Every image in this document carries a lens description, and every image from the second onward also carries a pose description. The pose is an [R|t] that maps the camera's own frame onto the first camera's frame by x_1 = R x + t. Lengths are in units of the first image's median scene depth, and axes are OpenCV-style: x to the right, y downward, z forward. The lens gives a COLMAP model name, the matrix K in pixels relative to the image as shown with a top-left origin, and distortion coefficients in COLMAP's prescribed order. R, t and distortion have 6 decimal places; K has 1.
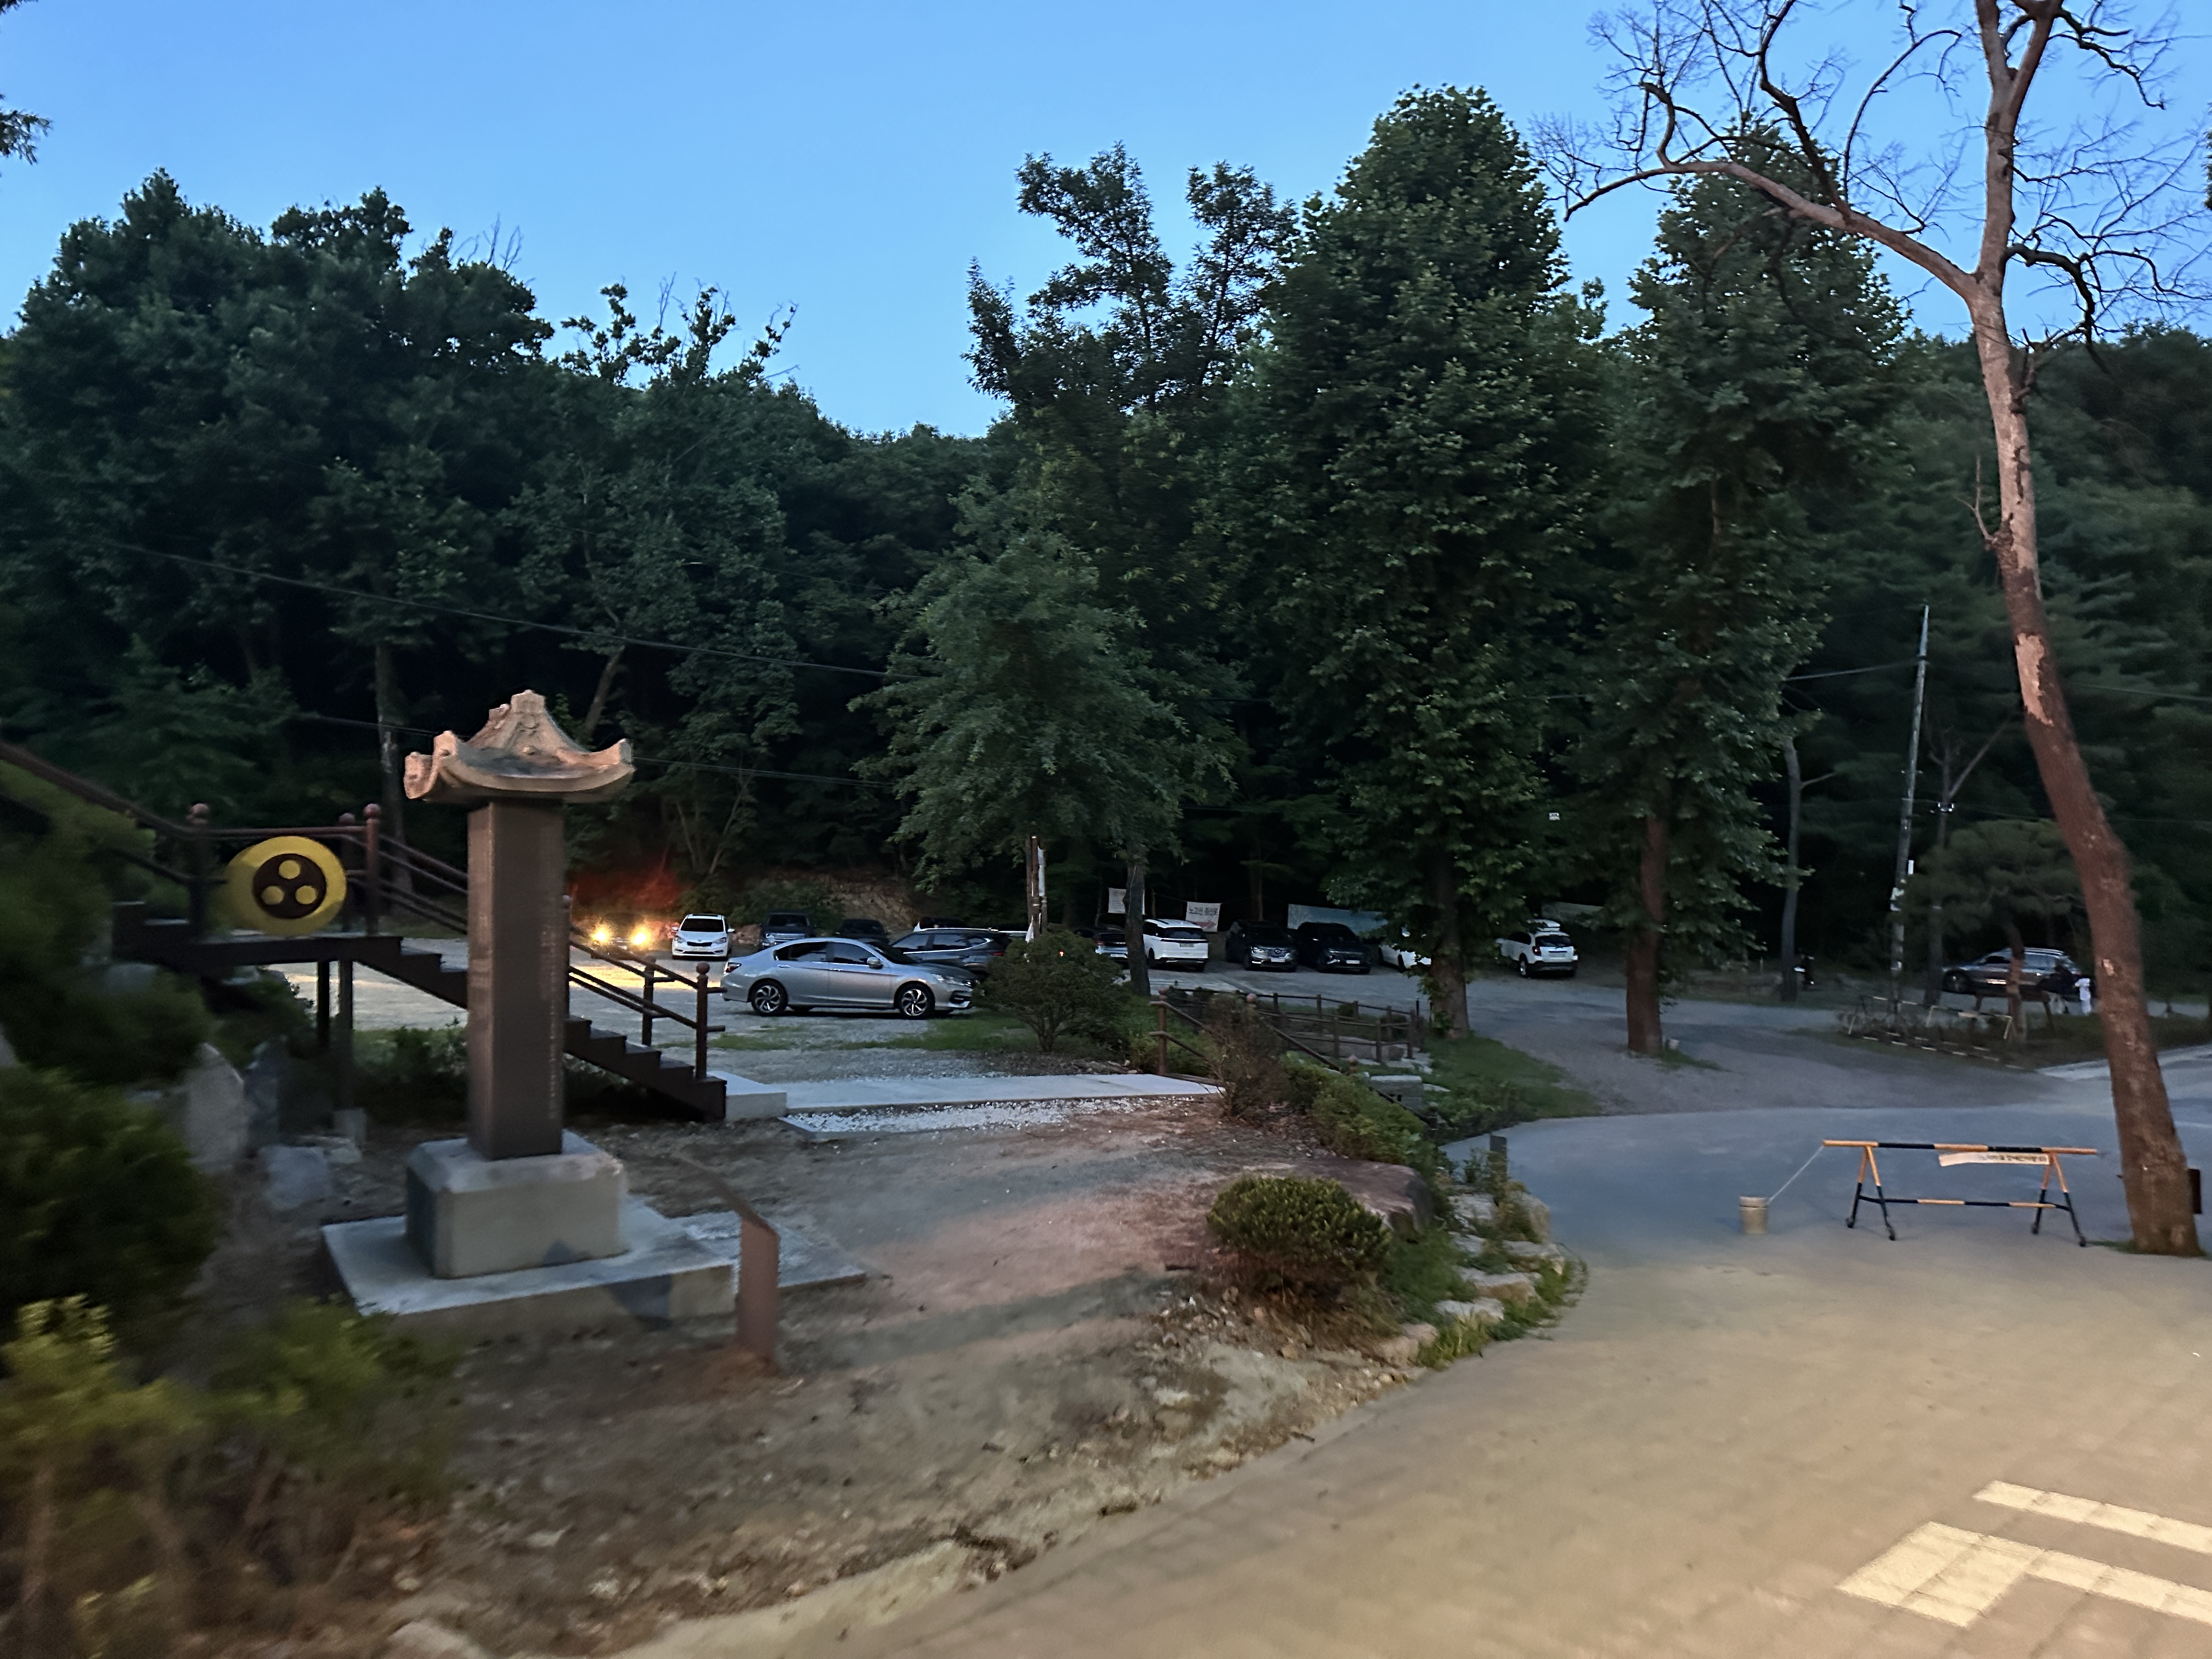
lens RADIAL K [[1509.0, 0, 1118.8], [0, 1509.0, 869.0], [0, 0, 1]] dist [-0.003310, -0.001906]
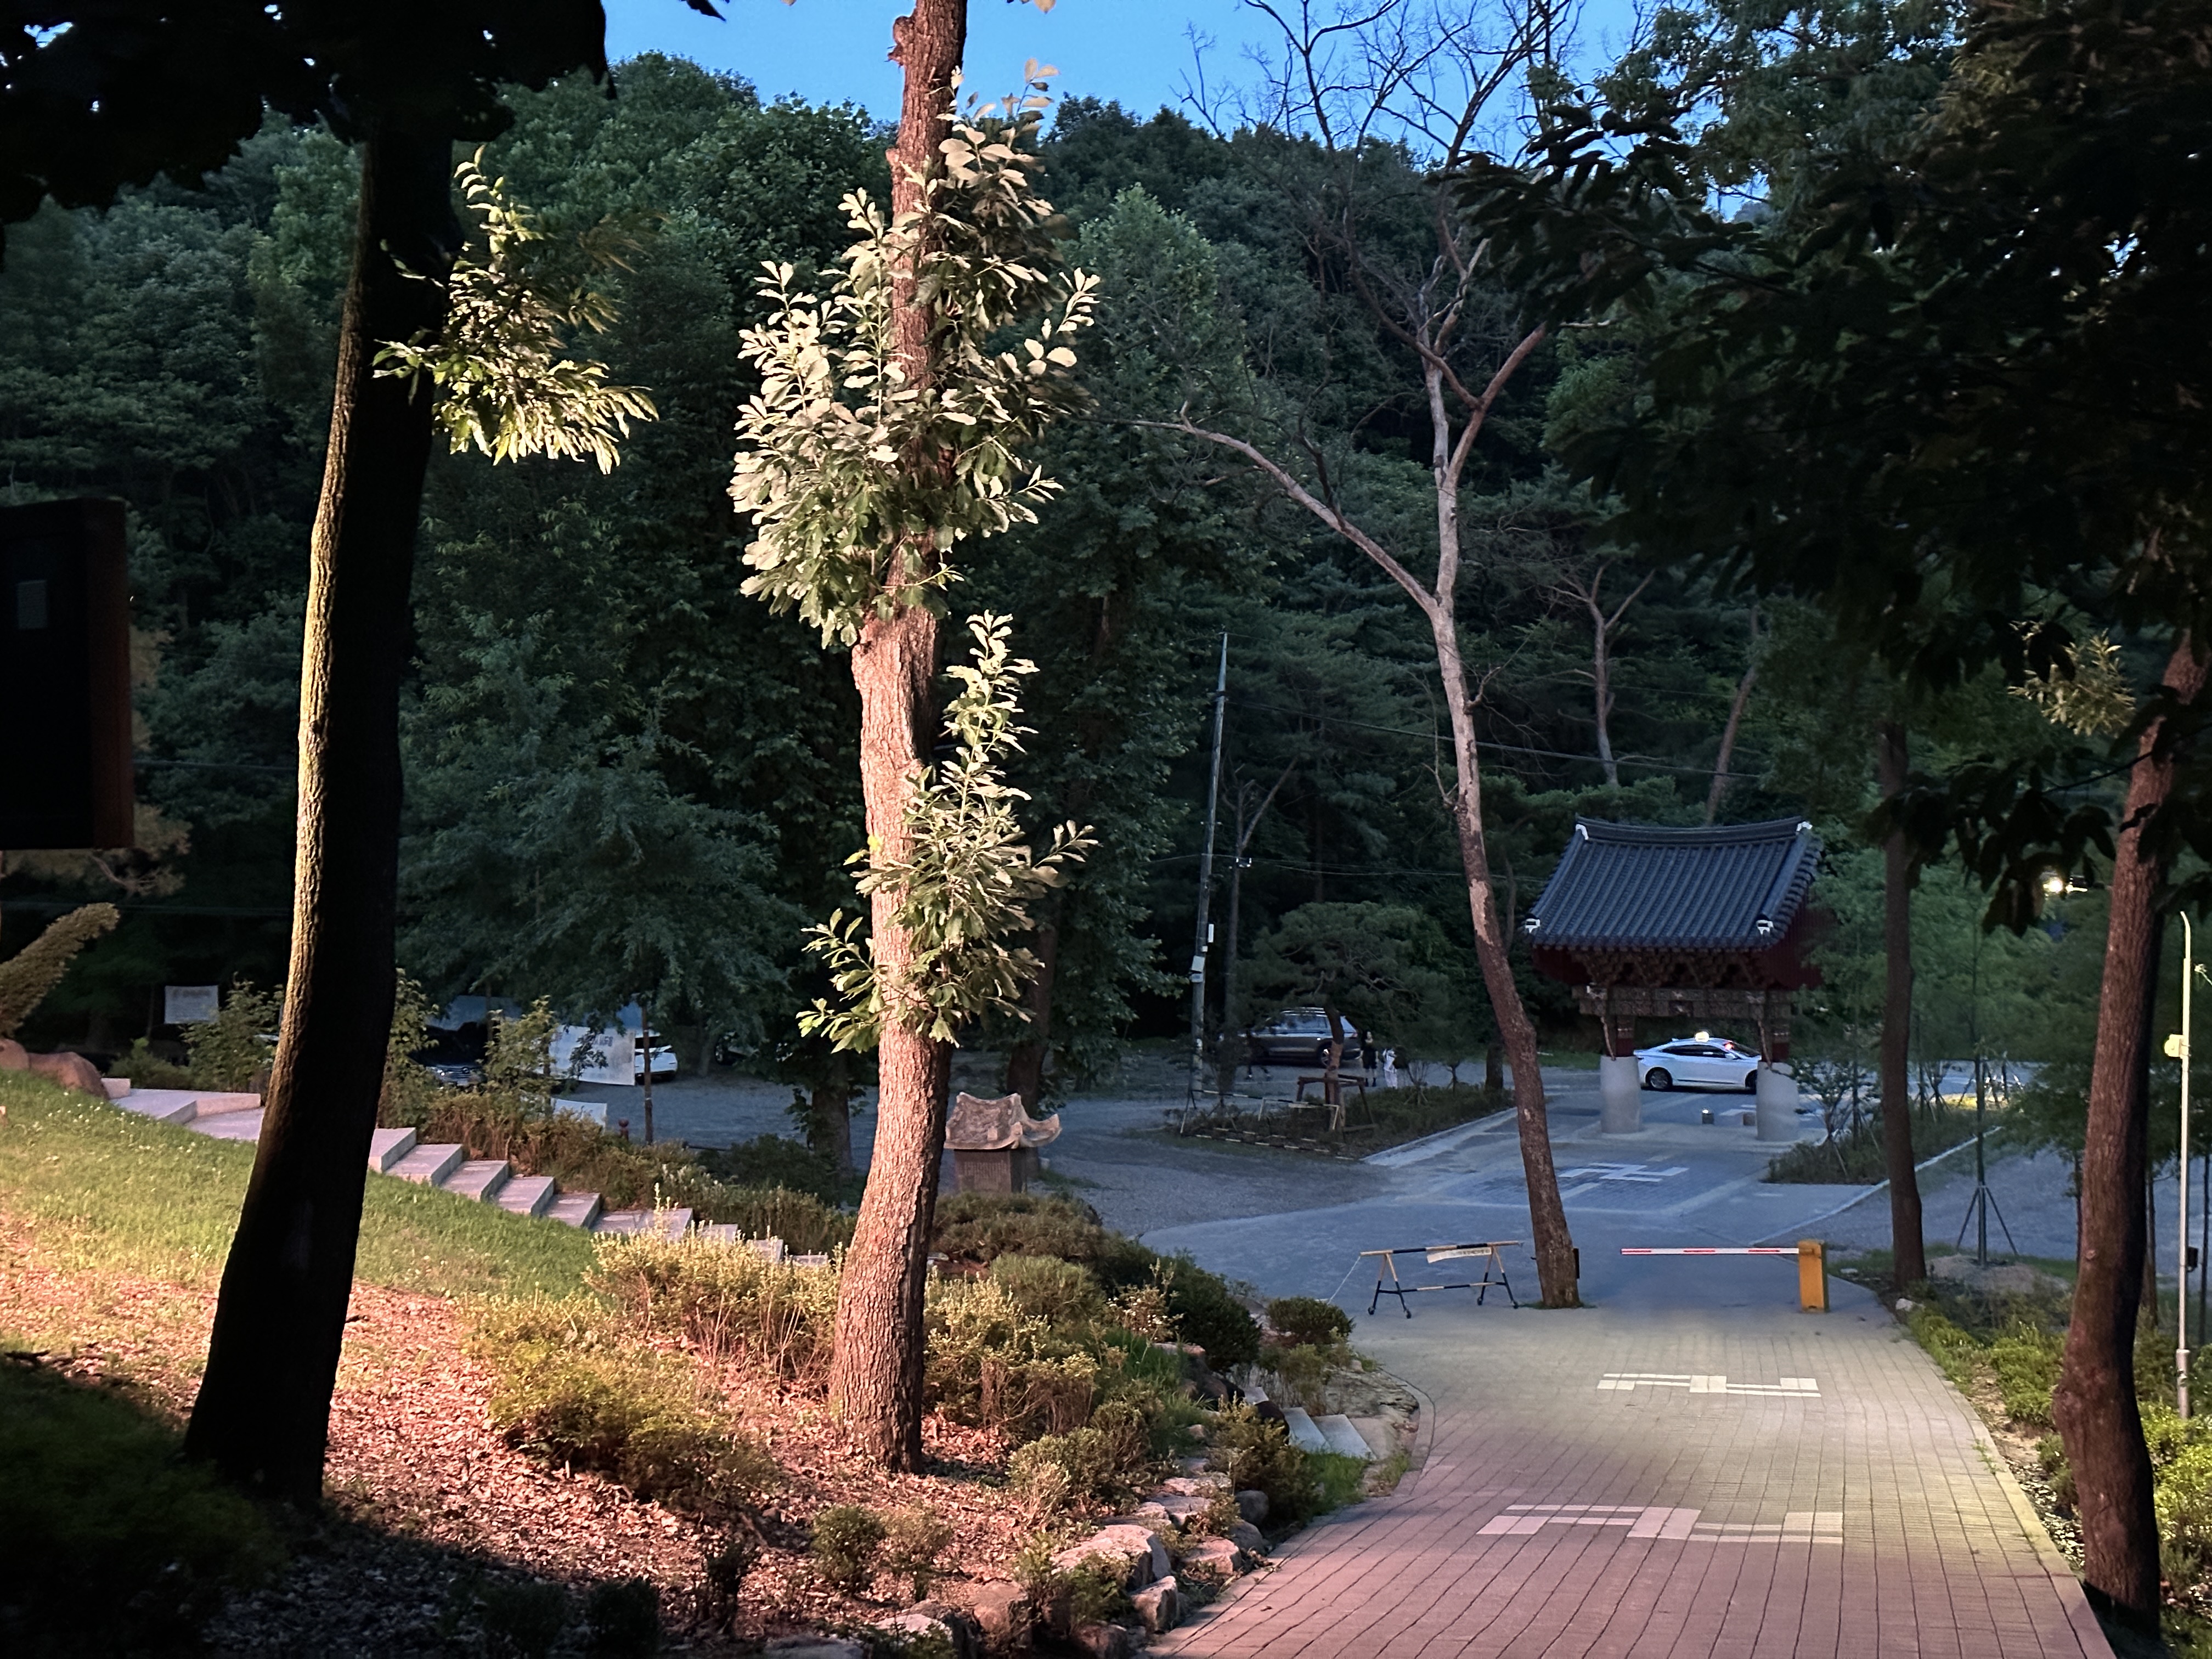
lens RADIAL K [[3096.2, 0, 1106.2], [0, 3096.2, 830.0], [0, 0, 1]] dist [0.004375, 0.000000]
pose [[0.849203, -0.019841, 0.527694, -1.191335], [0.004968, 0.999550, 0.029586, -0.284312], [-0.528043, -0.022503, 0.848919, -1.243224]]
